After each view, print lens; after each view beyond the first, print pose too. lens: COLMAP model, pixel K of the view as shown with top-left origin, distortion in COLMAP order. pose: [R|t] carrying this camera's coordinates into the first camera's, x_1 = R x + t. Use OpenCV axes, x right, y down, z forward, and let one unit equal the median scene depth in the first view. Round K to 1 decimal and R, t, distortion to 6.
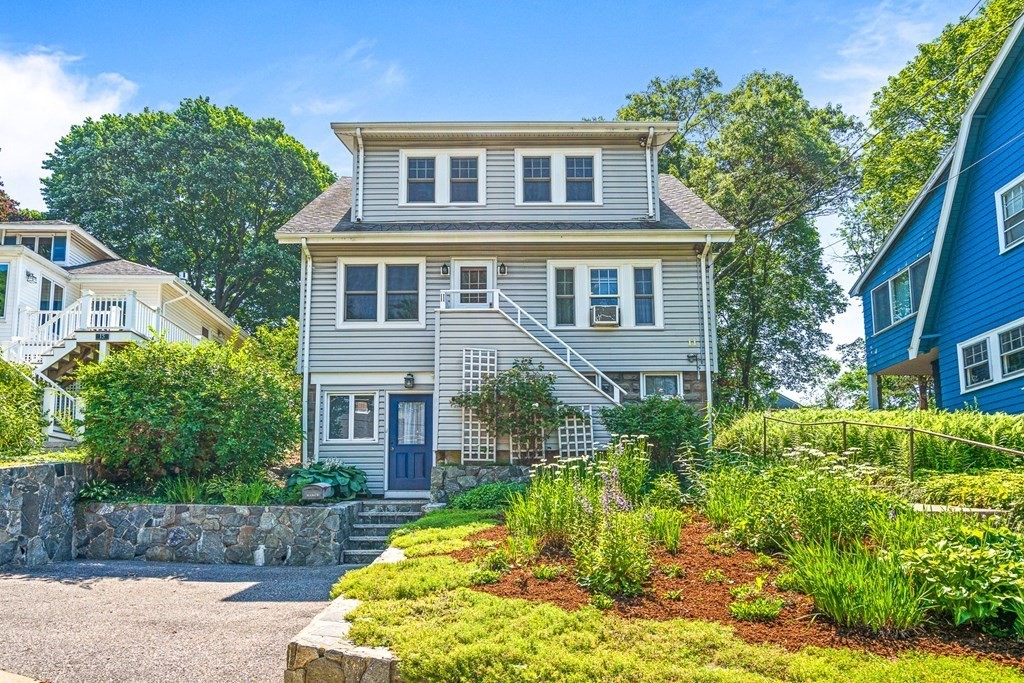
lens RADIAL K [[597.8, 0, 490.7], [0, 597.8, 339.2], [0, 0, 1]] dist [0.001312, -0.000072]
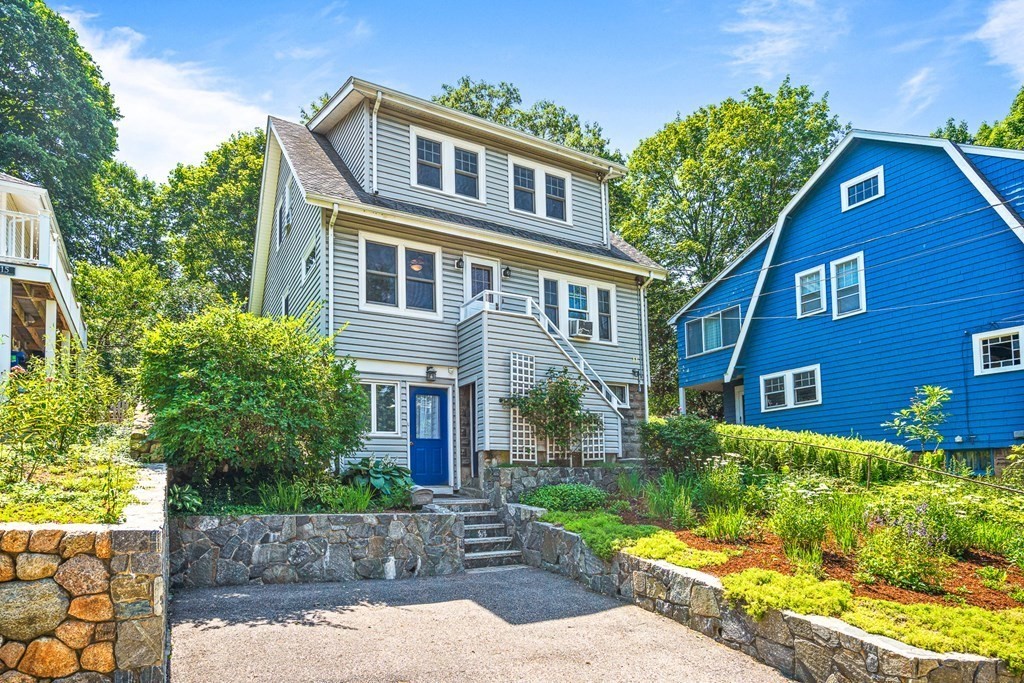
lens RADIAL K [[601.8, 0, 478.1], [0, 601.8, 317.7], [0, 0, 1]] dist [0.001531, 0.000370]
pose [[0.868306, 0.128243, 0.479164, -0.550809], [-0.140291, 0.990052, -0.010750, -0.021550], [-0.475776, -0.057888, 0.877660, 0.103059]]
